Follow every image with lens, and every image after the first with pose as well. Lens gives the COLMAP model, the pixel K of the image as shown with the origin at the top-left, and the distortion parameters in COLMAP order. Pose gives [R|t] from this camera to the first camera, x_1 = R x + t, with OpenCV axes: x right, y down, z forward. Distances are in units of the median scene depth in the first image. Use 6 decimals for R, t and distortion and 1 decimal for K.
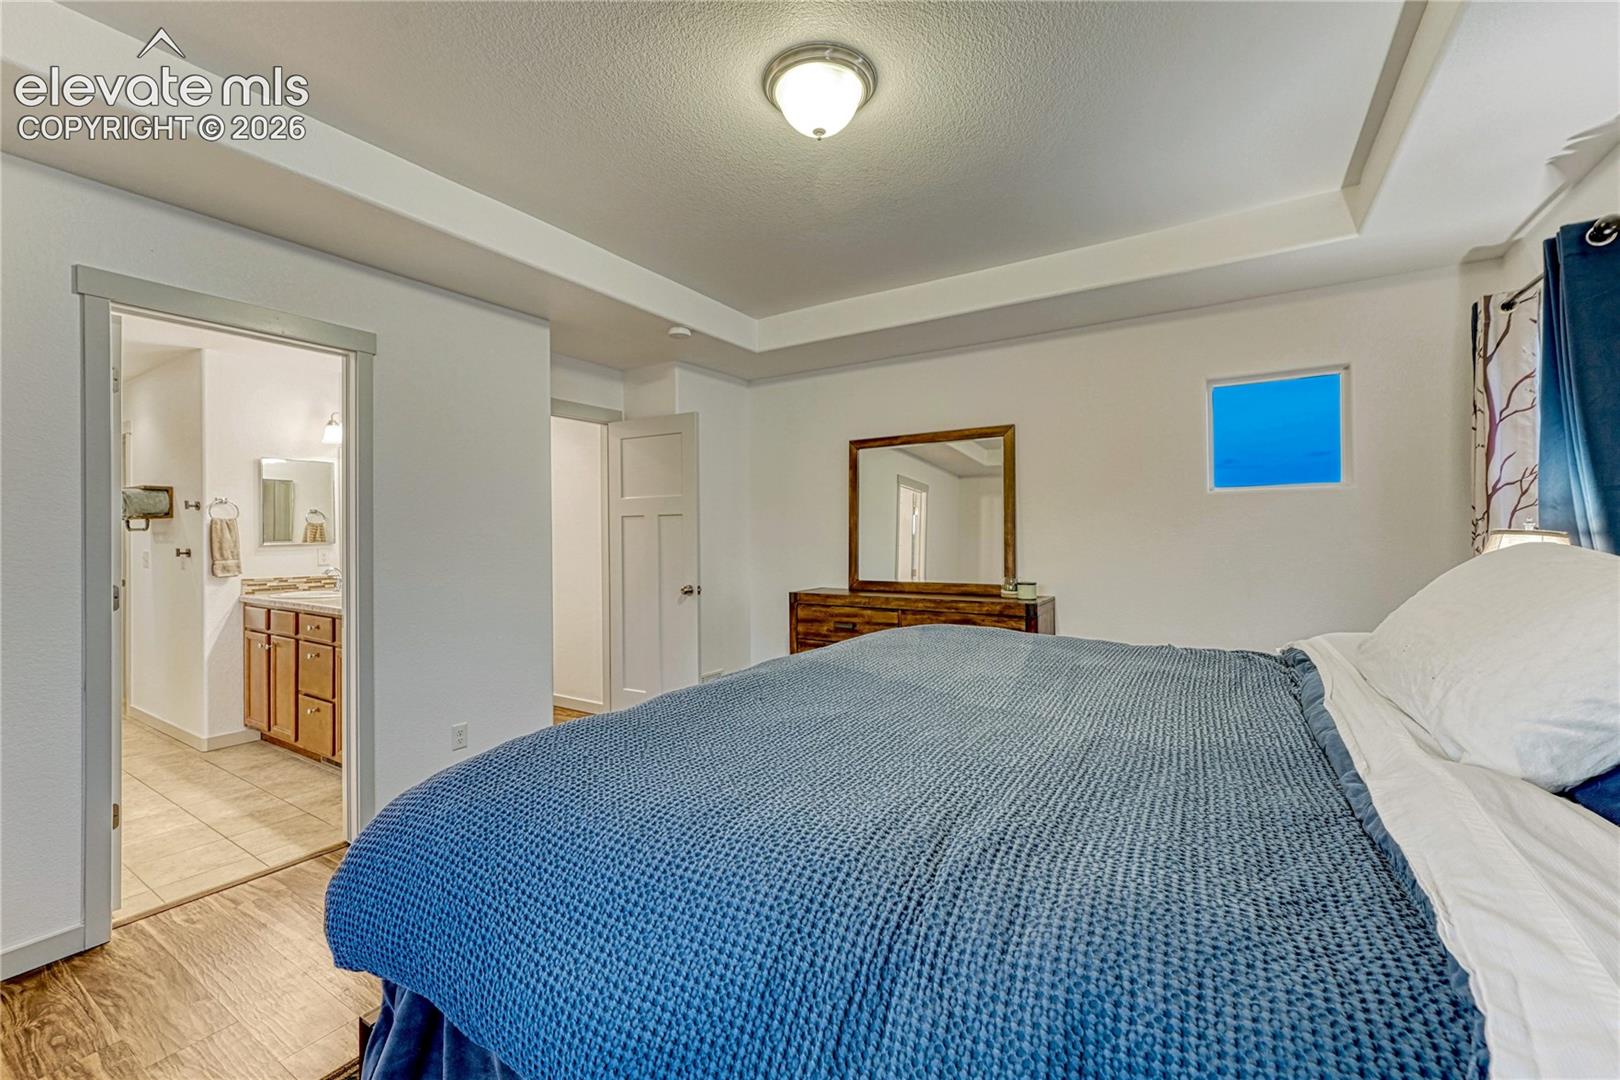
lens RADIAL K [[666.6, 0, 810.0], [0, 666.6, 540.0], [0, 0, 1]] dist [-0.001410, 0.000241]
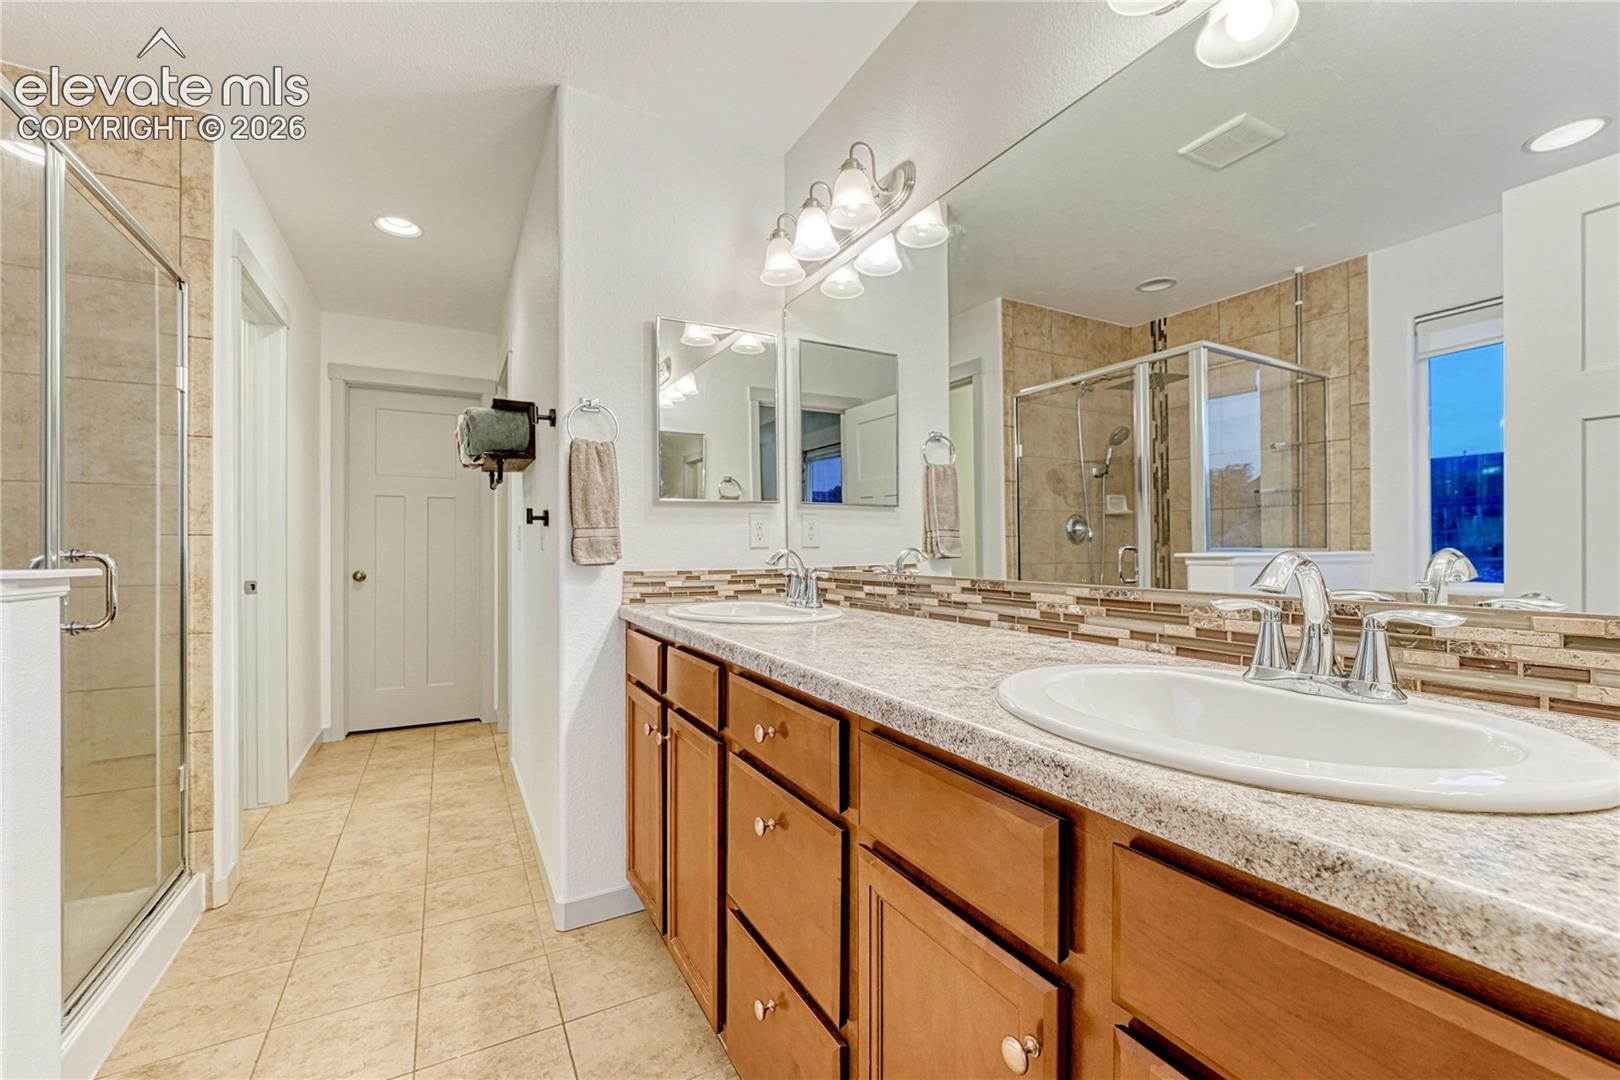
lens RADIAL K [[670.5, 0, 810.0], [0, 670.5, 540.0], [0, 0, 1]] dist [-0.002120, -0.000172]
pose [[0.880173, 0.000815, -0.474652, -0.513047], [-0.005894, 0.999940, -0.009212, 0.040417], [0.474616, 0.010906, 0.880125, 0.647000]]
